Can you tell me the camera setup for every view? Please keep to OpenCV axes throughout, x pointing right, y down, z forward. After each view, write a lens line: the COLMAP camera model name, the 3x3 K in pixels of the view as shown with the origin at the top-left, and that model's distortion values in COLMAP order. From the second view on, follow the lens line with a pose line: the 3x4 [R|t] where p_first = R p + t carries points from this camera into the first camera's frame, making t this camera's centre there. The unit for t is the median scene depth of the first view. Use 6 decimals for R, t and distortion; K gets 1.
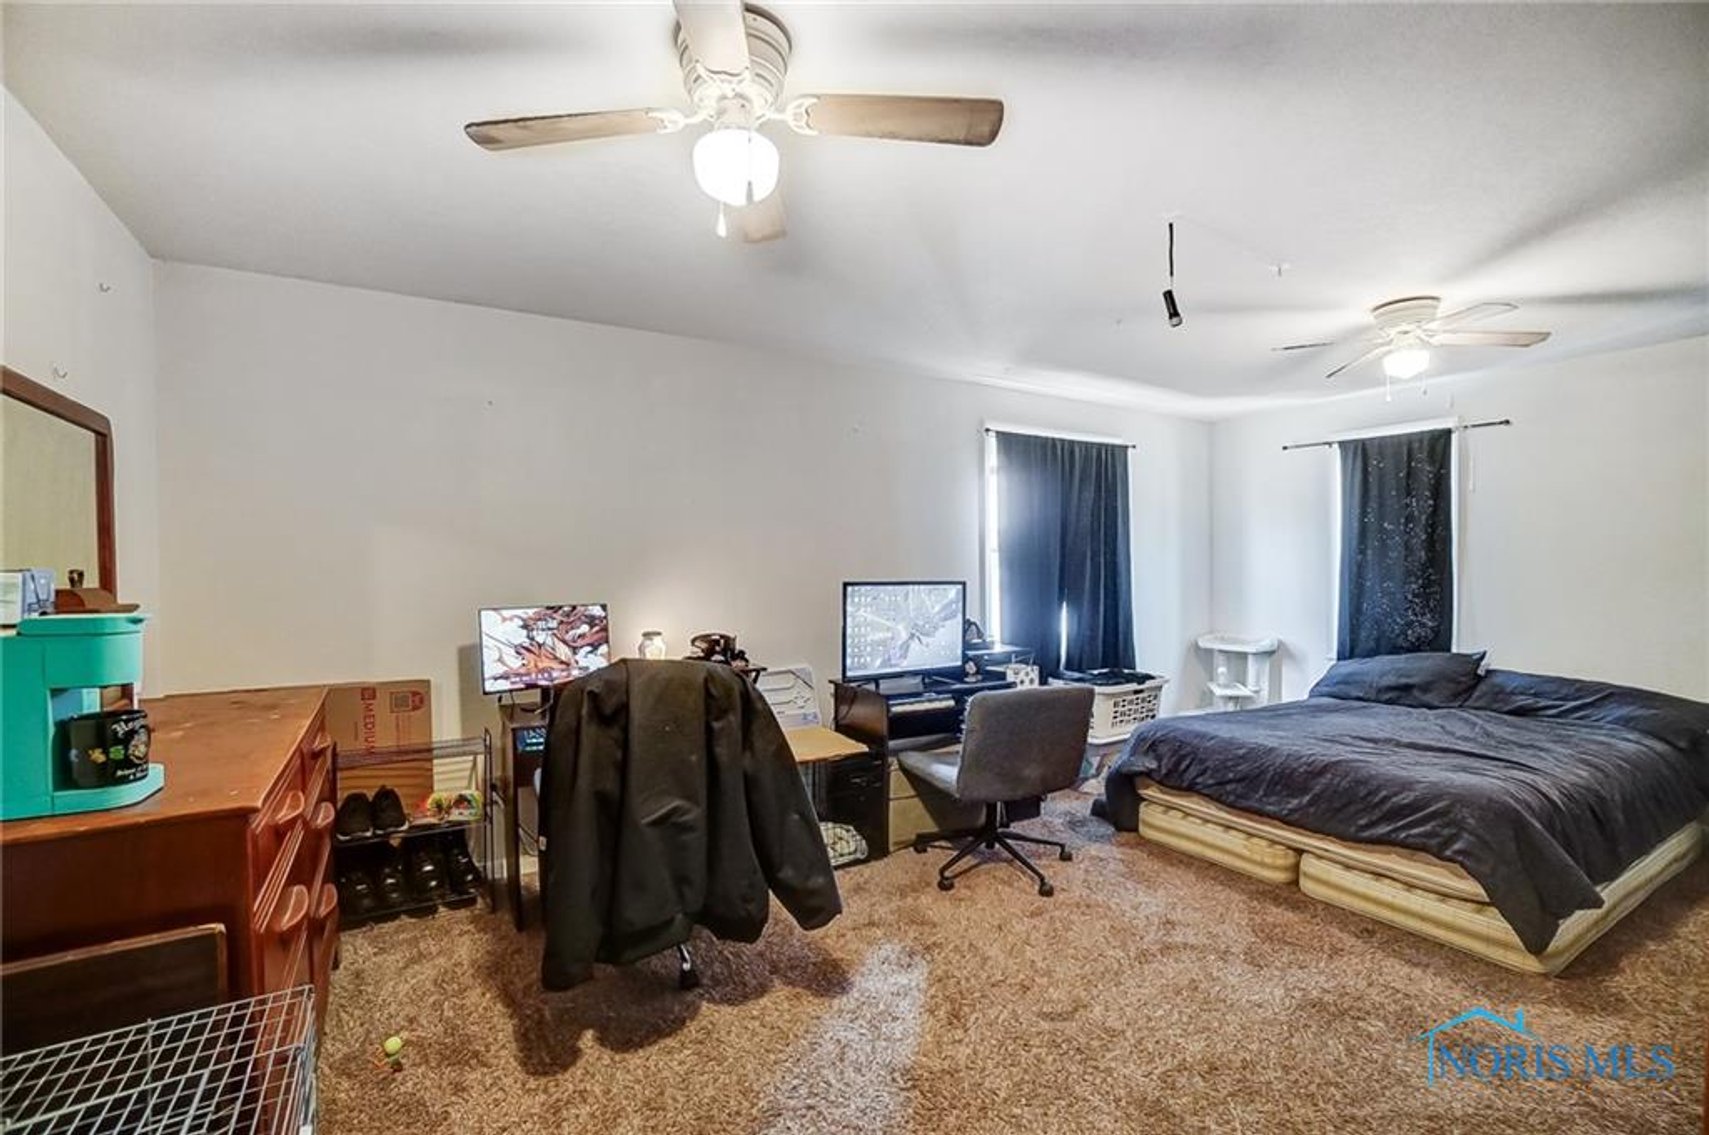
lens RADIAL K [[768.6, 0, 815.9], [0, 768.6, 577.1], [0, 0, 1]] dist [-0.045353, 0.016786]
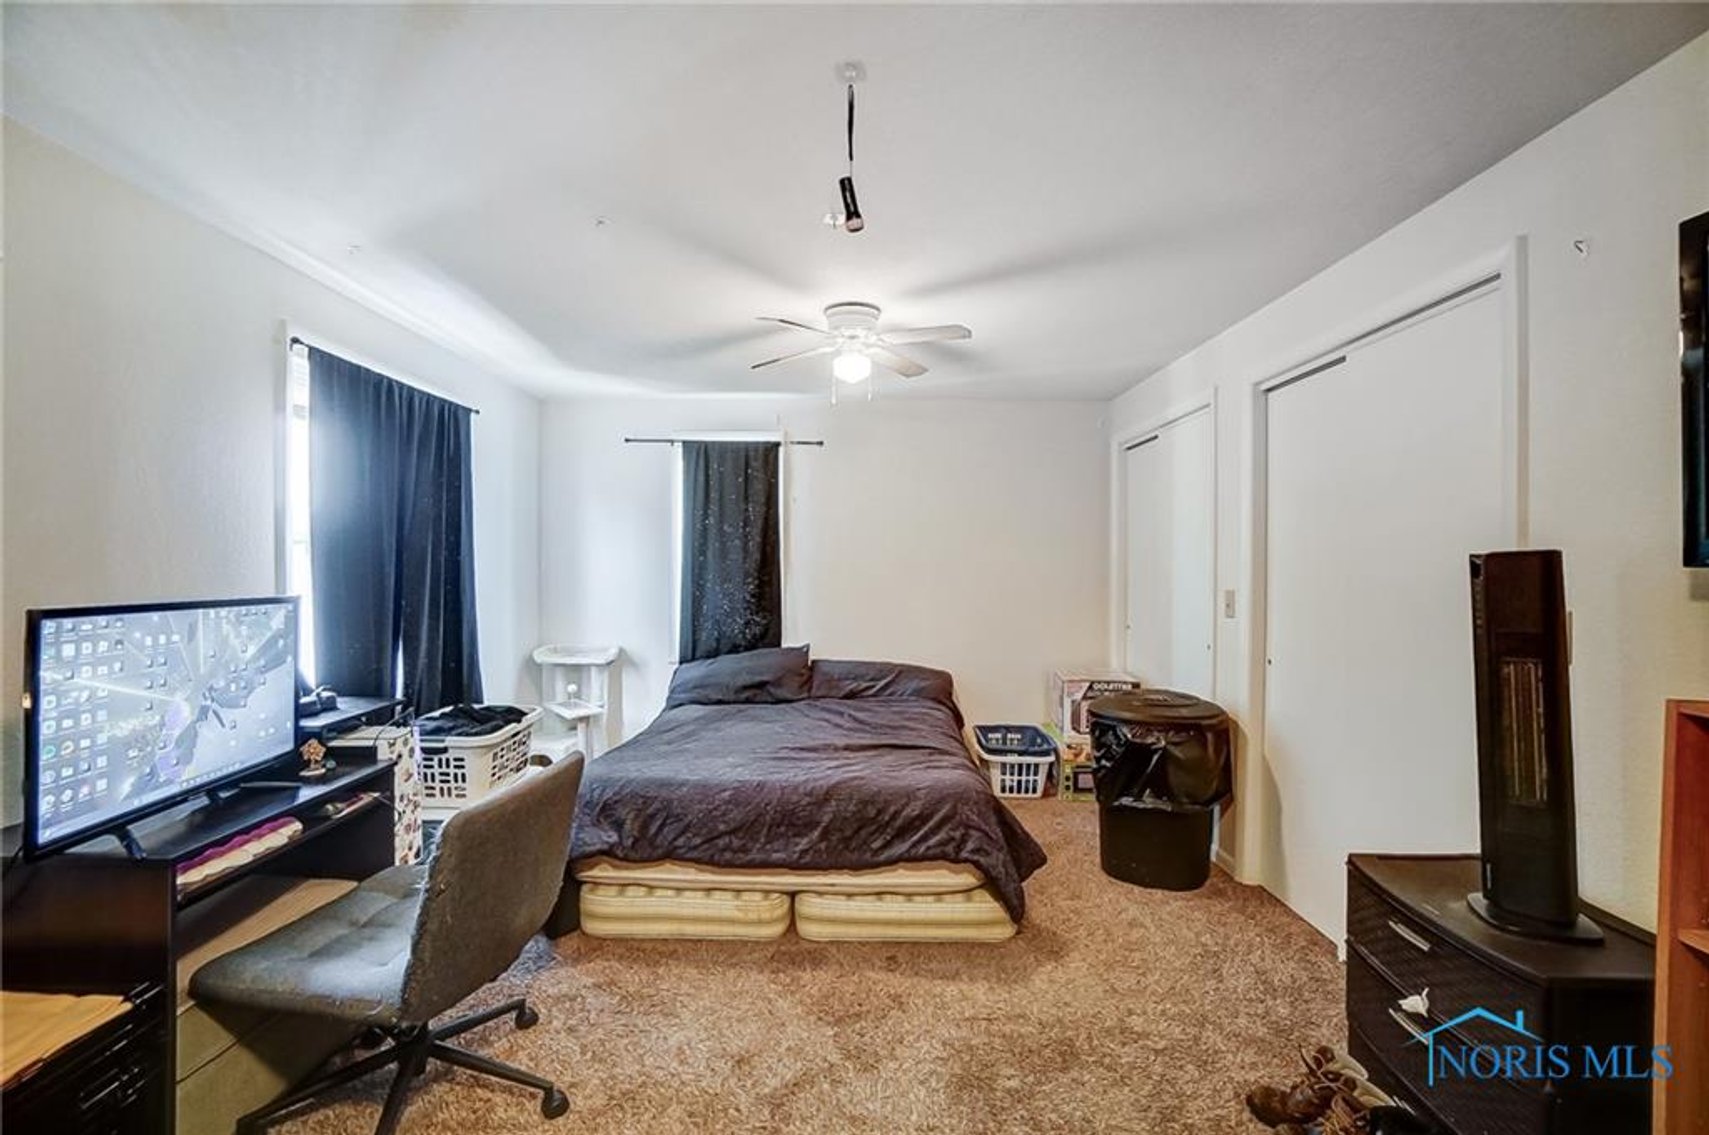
lens RADIAL K [[768.6, 0, 850.5], [0, 768.6, 565.5], [0, 0, 1]] dist [-0.045353, 0.016786]
pose [[0.494439, 0.003204, 0.869206, -0.089349], [0.006319, 0.999954, -0.007280, -0.011484], [-0.869189, 0.009092, 0.494396, 0.425050]]
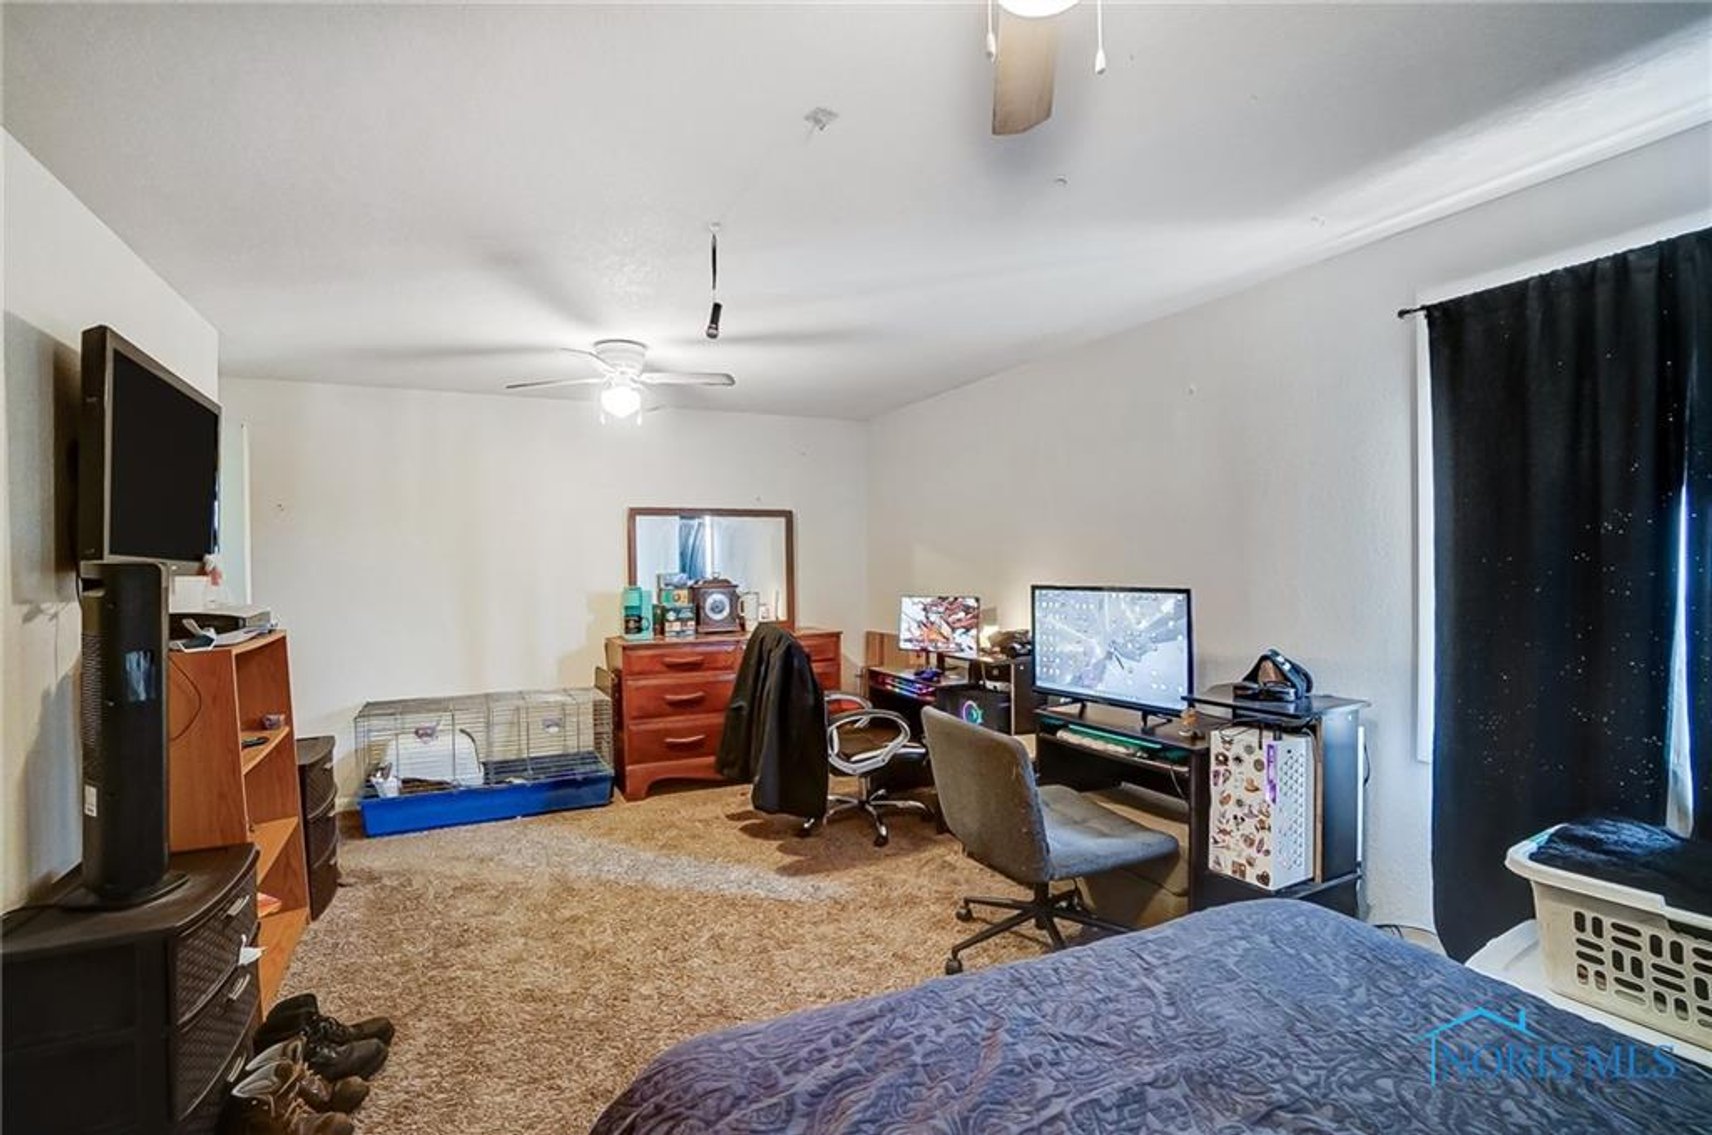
lens RADIAL K [[769.9, 0, 856.0], [0, 769.9, 566.0], [0, 0, 1]] dist [-0.045353, 0.016786]
pose [[-0.035889, -0.001223, -0.999355, 0.974185], [-0.002752, 0.999996, -0.001125, -0.015262], [0.999352, 0.002710, -0.035892, 0.801063]]
